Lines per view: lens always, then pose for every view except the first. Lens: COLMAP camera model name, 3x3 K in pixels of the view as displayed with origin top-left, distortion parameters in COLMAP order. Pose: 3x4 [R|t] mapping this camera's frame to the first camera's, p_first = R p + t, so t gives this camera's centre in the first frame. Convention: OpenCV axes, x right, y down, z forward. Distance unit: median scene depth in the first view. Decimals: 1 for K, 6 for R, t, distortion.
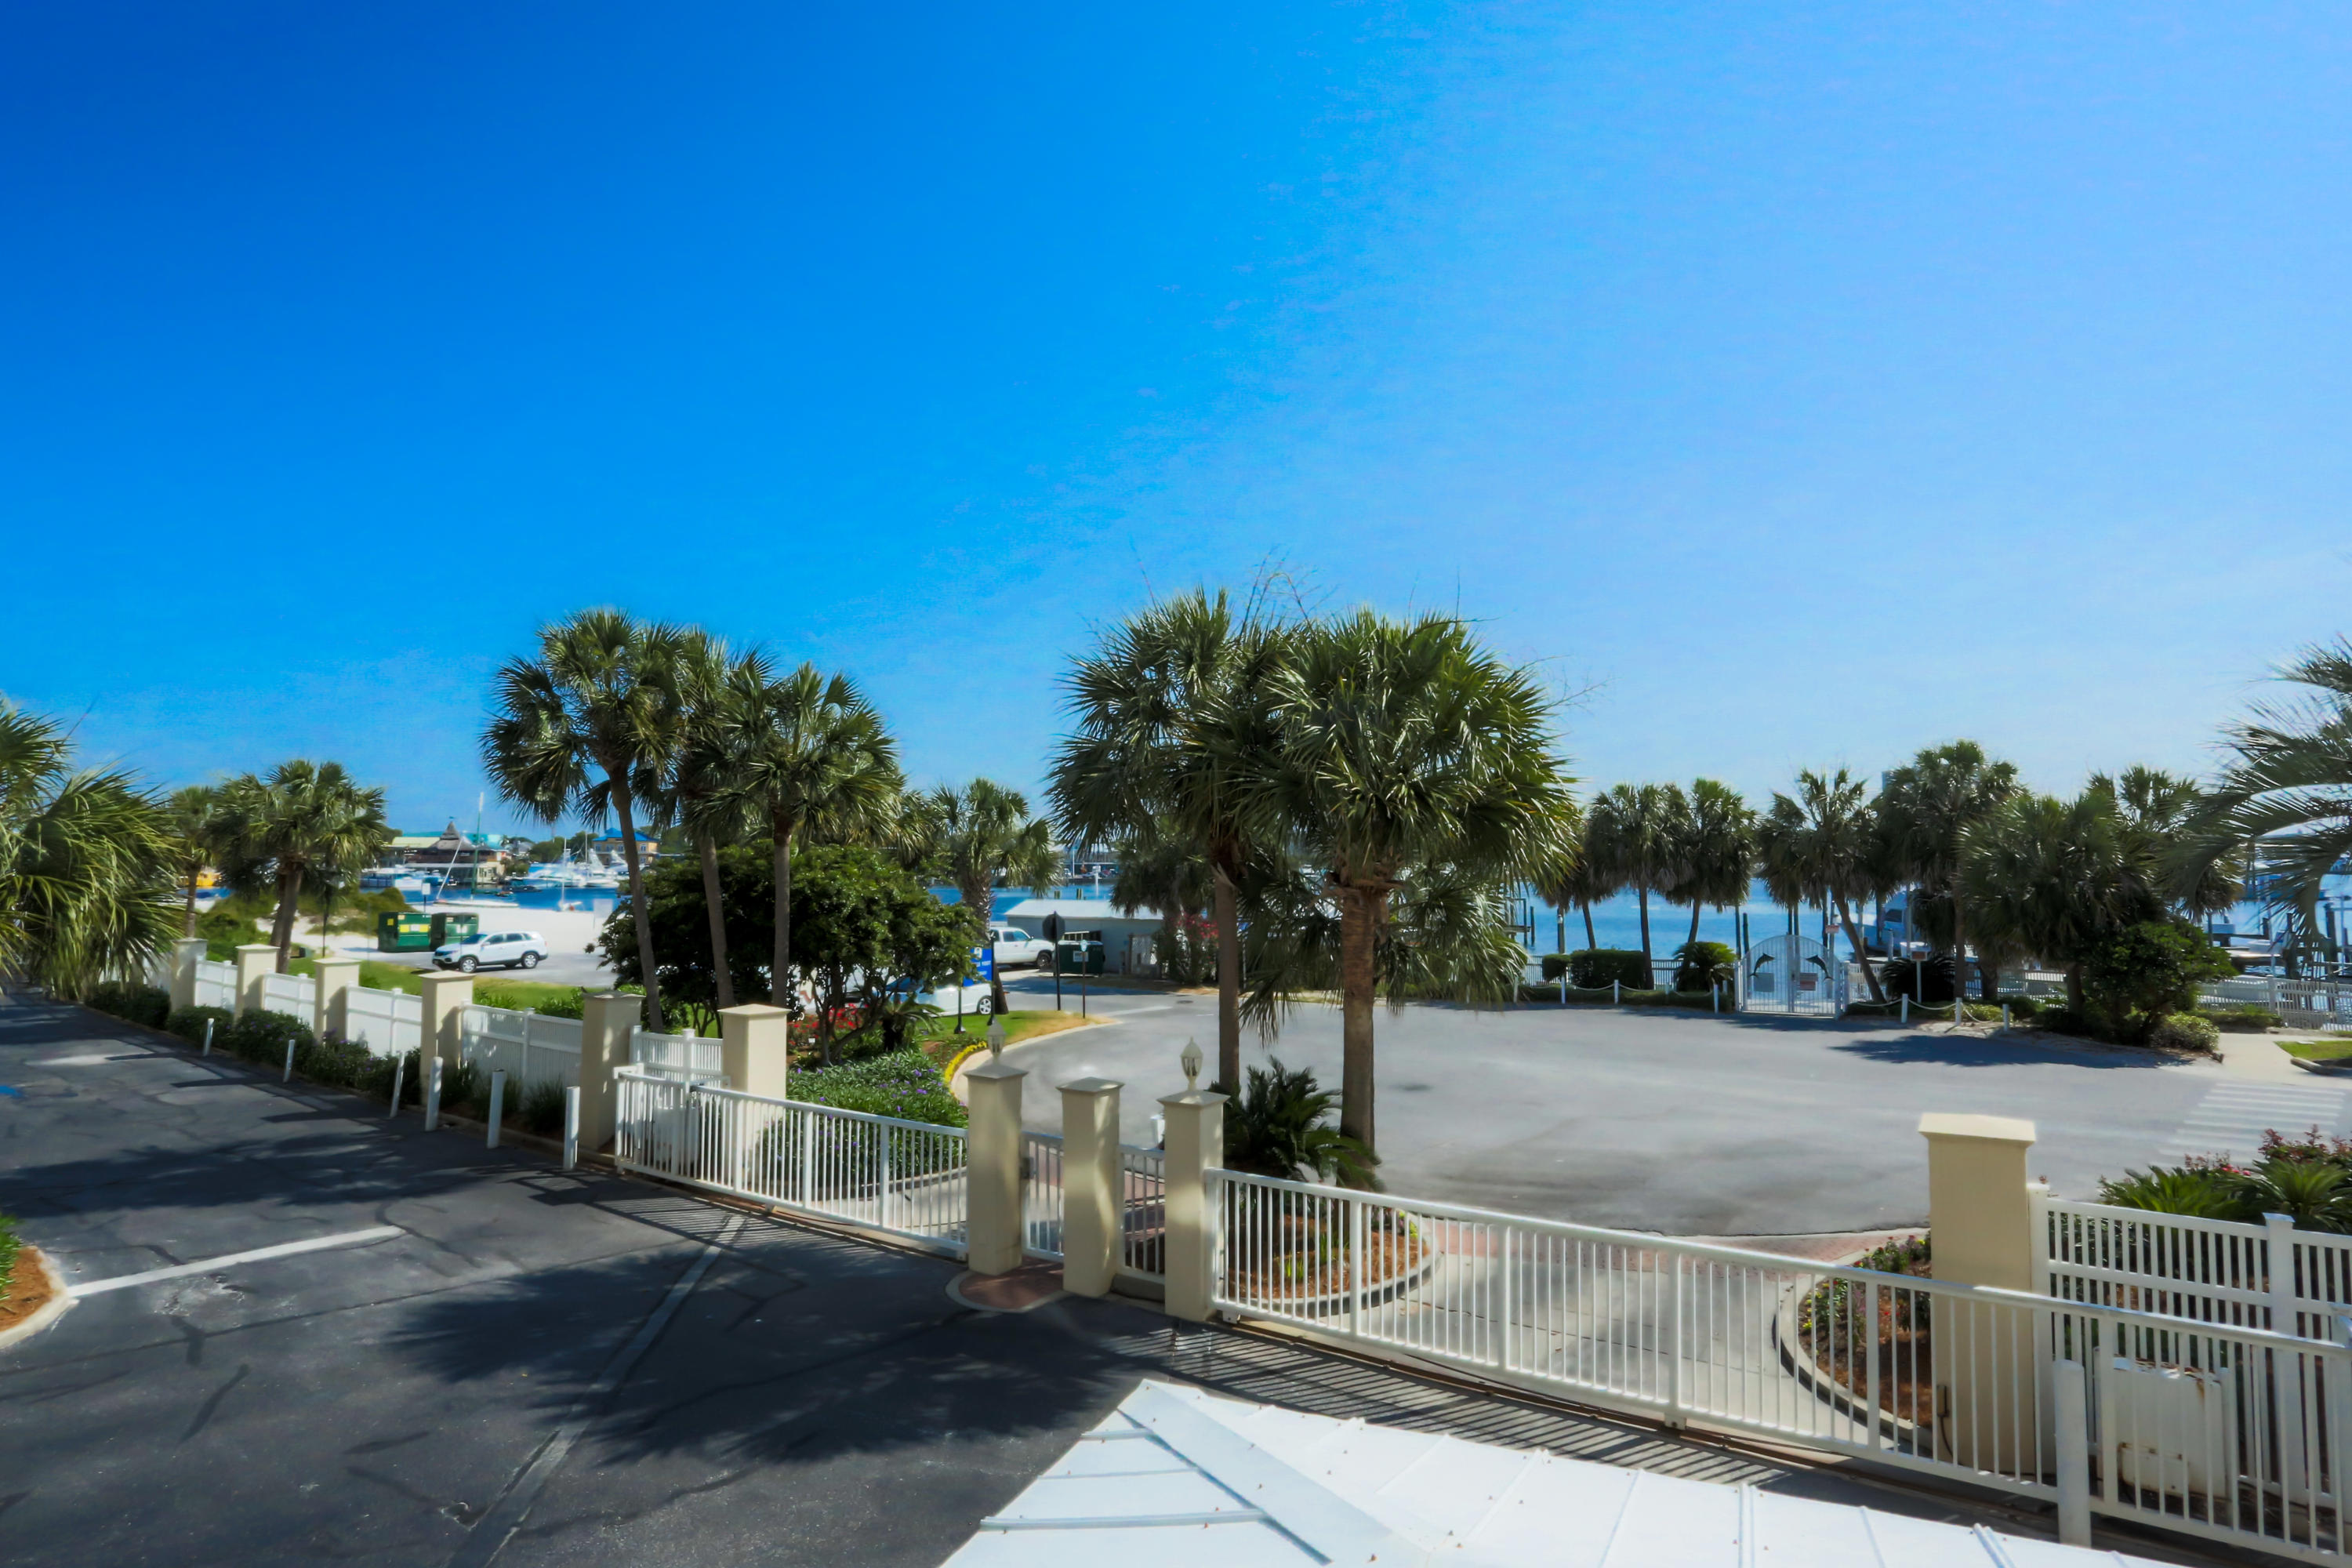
lens RADIAL K [[1241.3, 0, 1187.8], [0, 1241.3, 779.2], [0, 0, 1]] dist [-0.065992, 0.026797]
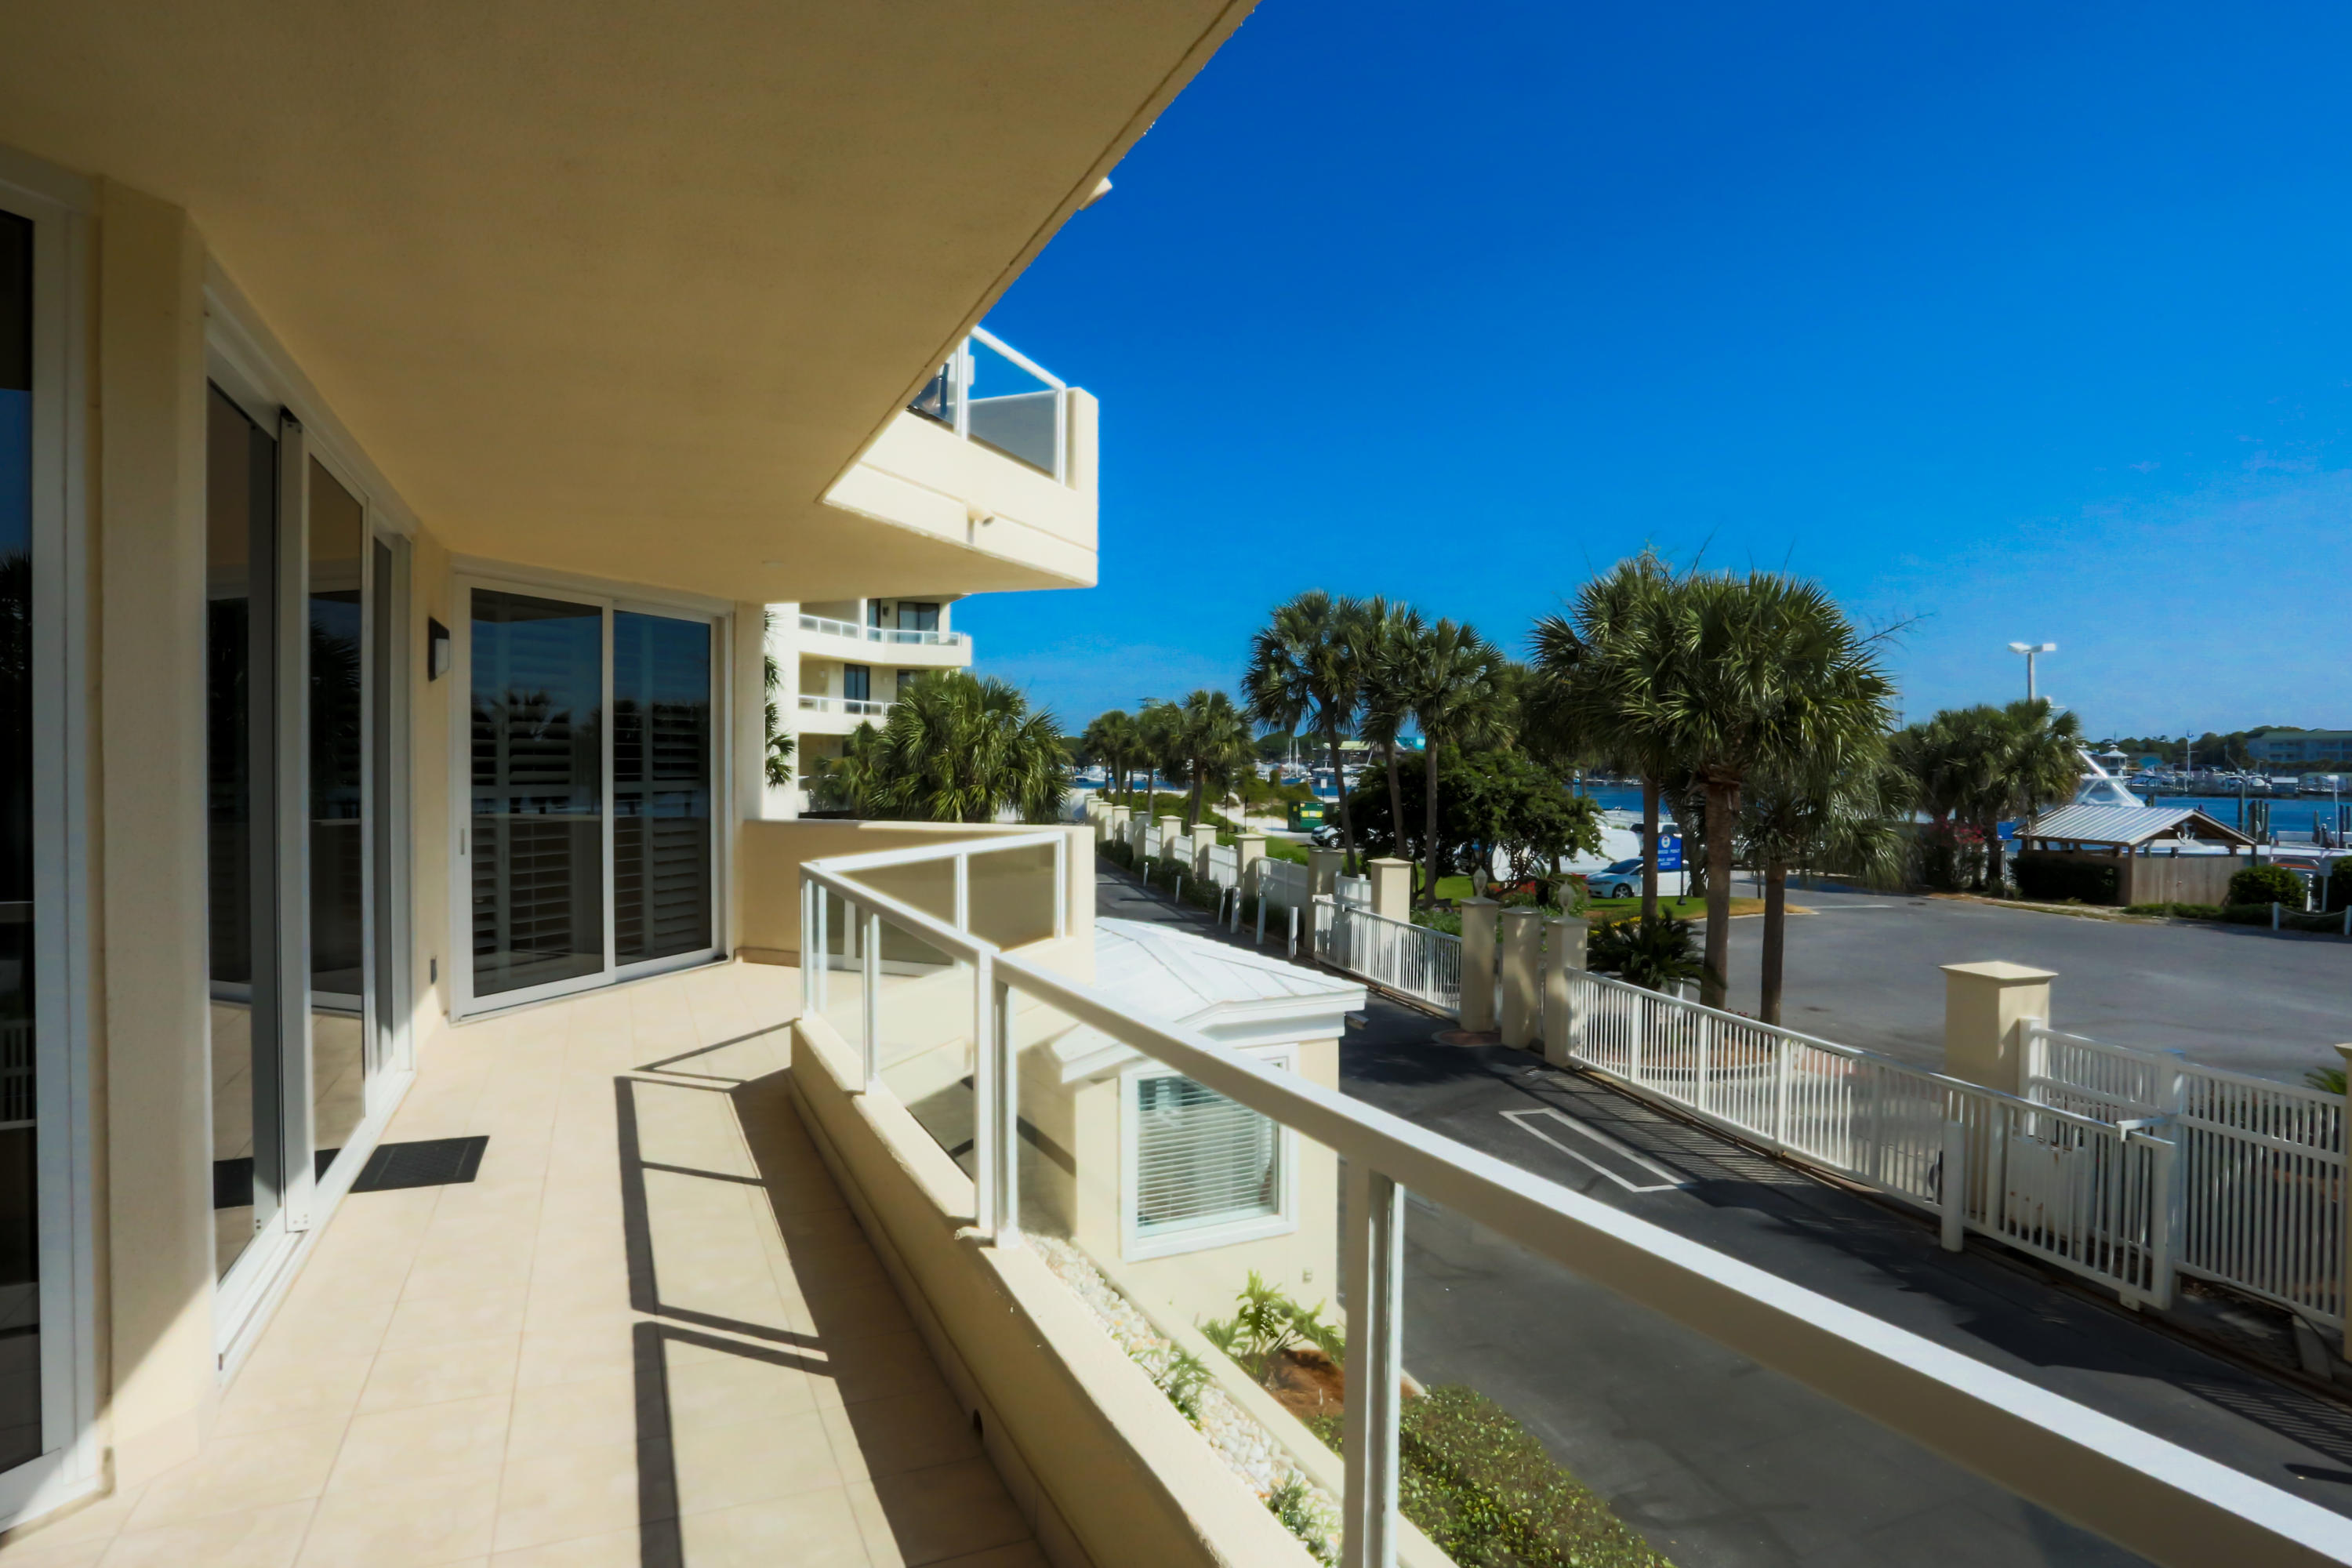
lens RADIAL K [[1241.3, 0, 1188.1], [0, 1241.3, 784.3], [0, 0, 1]] dist [-0.065992, 0.026797]
pose [[0.761025, 0.018109, -0.648469, 0.369350], [0.036332, 0.996852, 0.070476, -0.016638], [0.647704, -0.077195, 0.757971, -0.242338]]
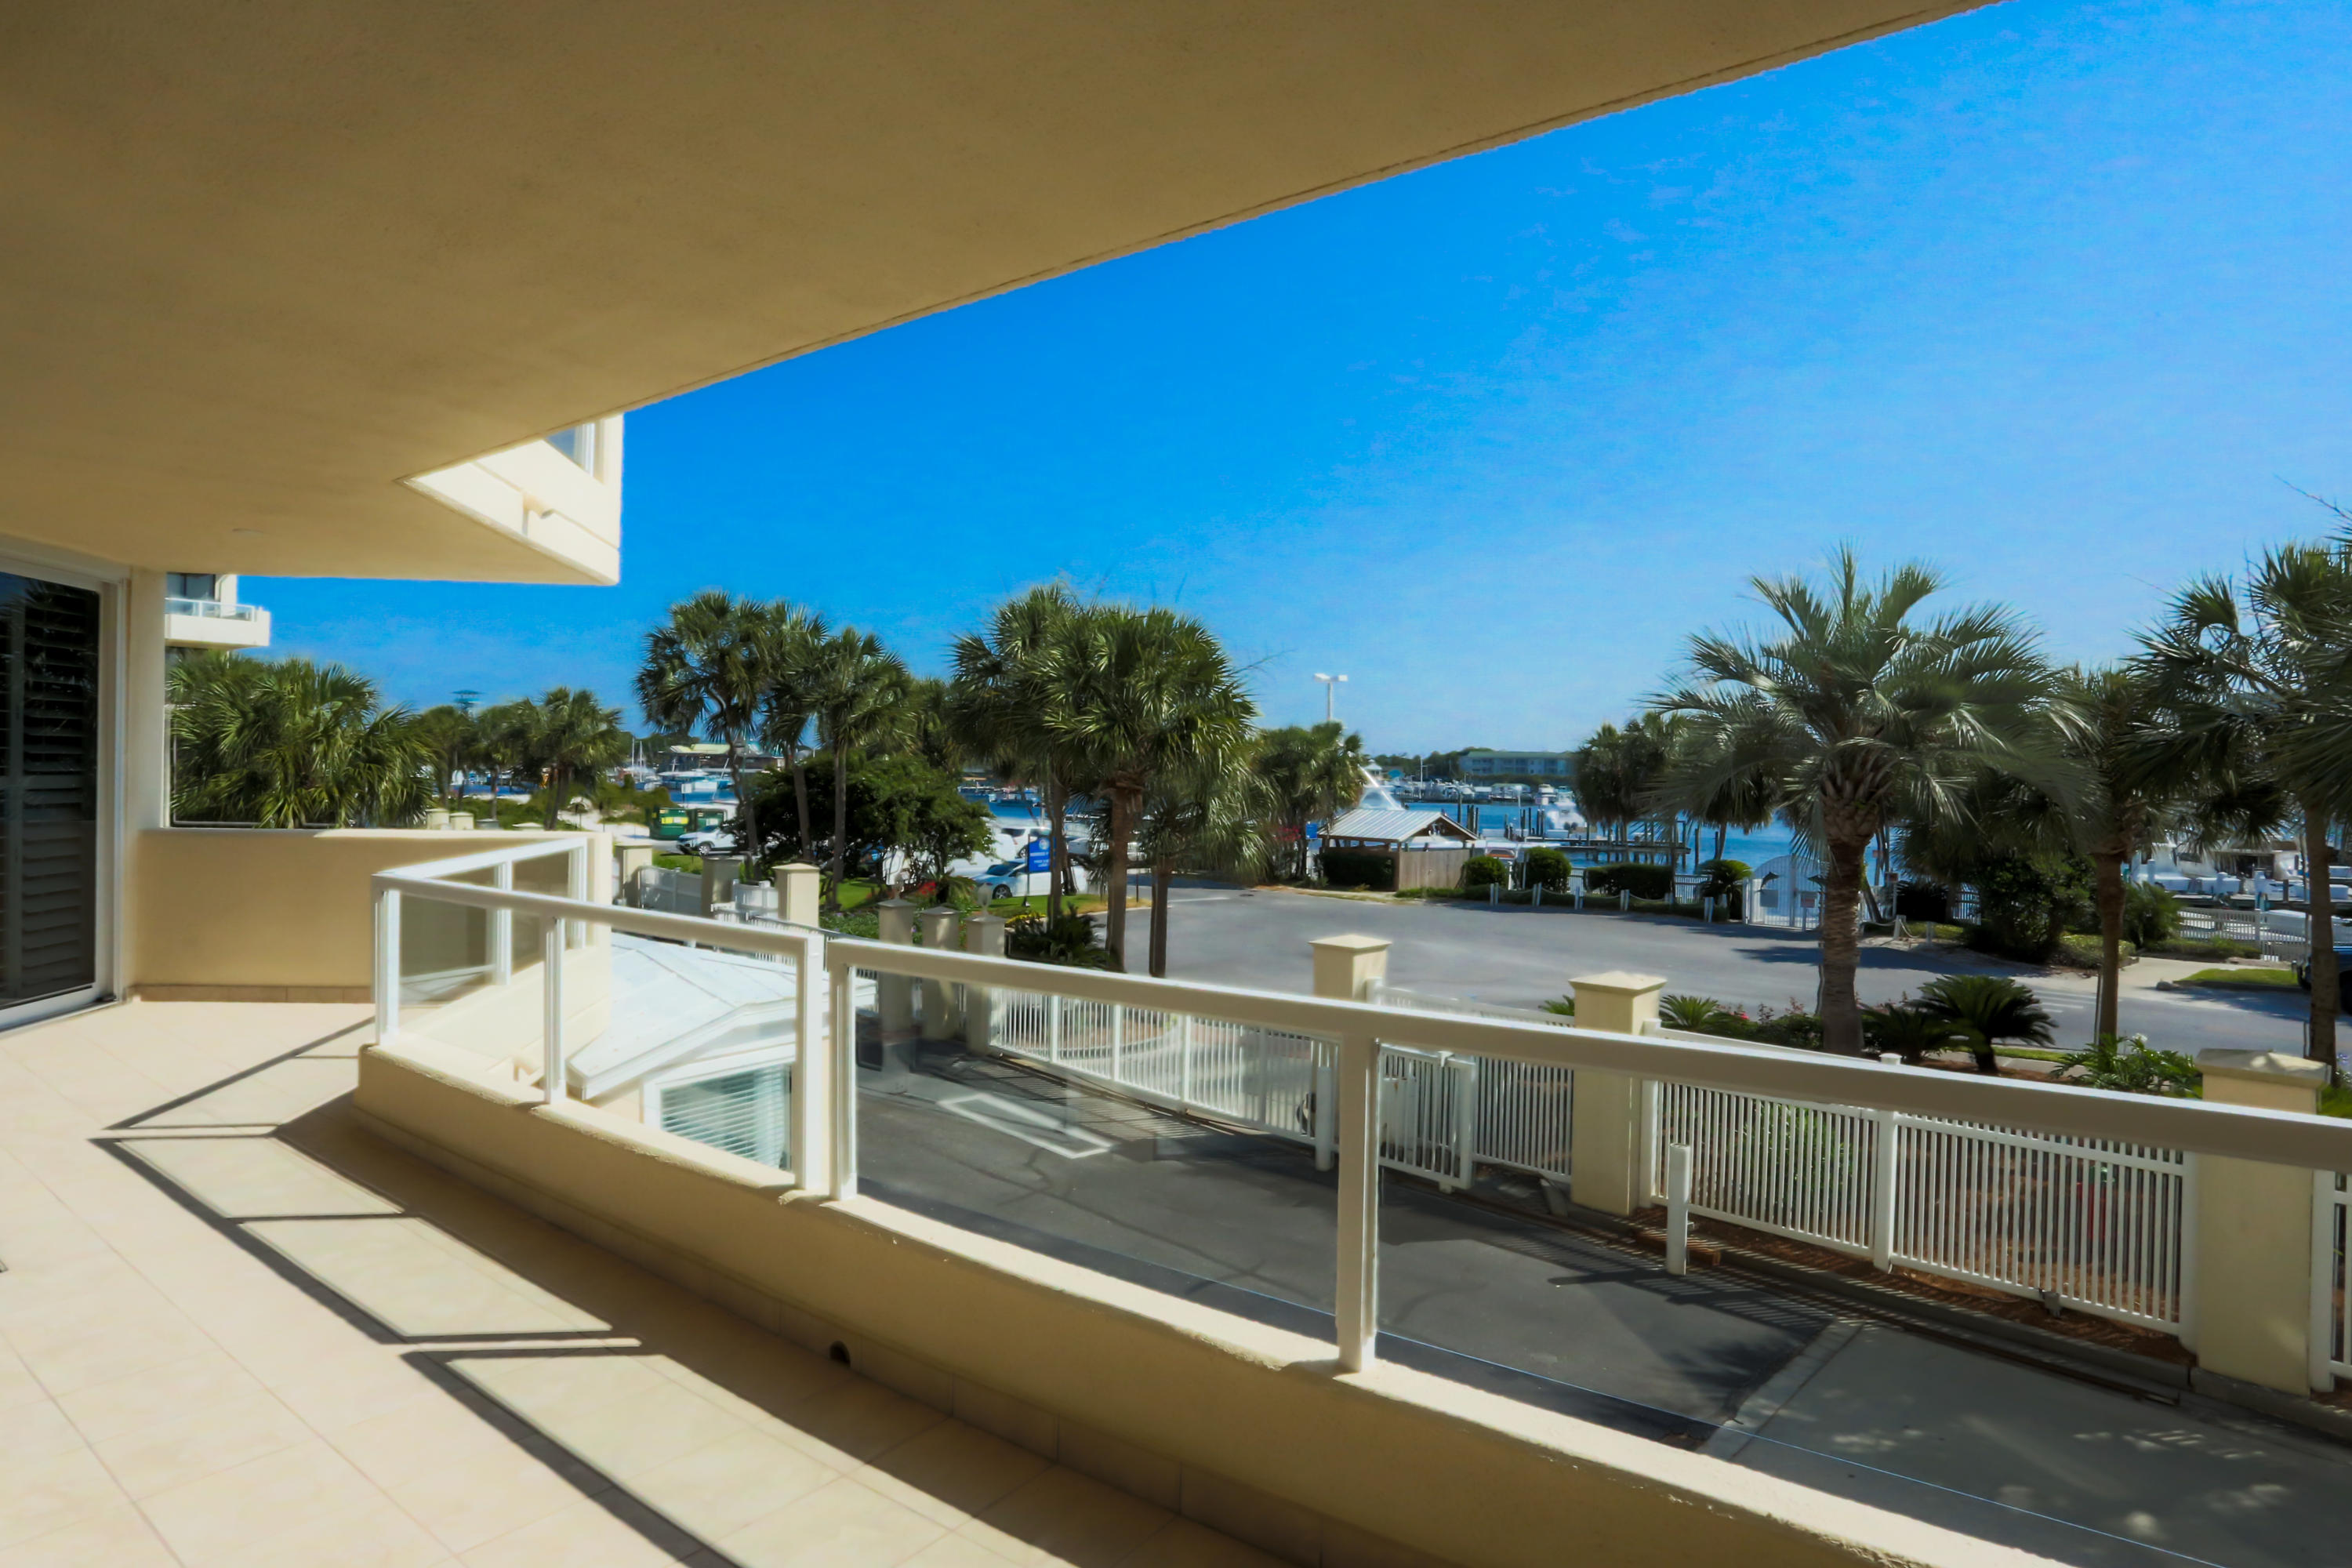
lens RADIAL K [[1241.3, 0, 1174.2], [0, 1241.3, 782.5], [0, 0, 1]] dist [-0.065992, 0.026797]
pose [[0.978147, 0.020509, -0.206902, 0.338229], [-0.005676, 0.997386, 0.072030, -0.019803], [0.207839, -0.069282, 0.975706, -0.292199]]
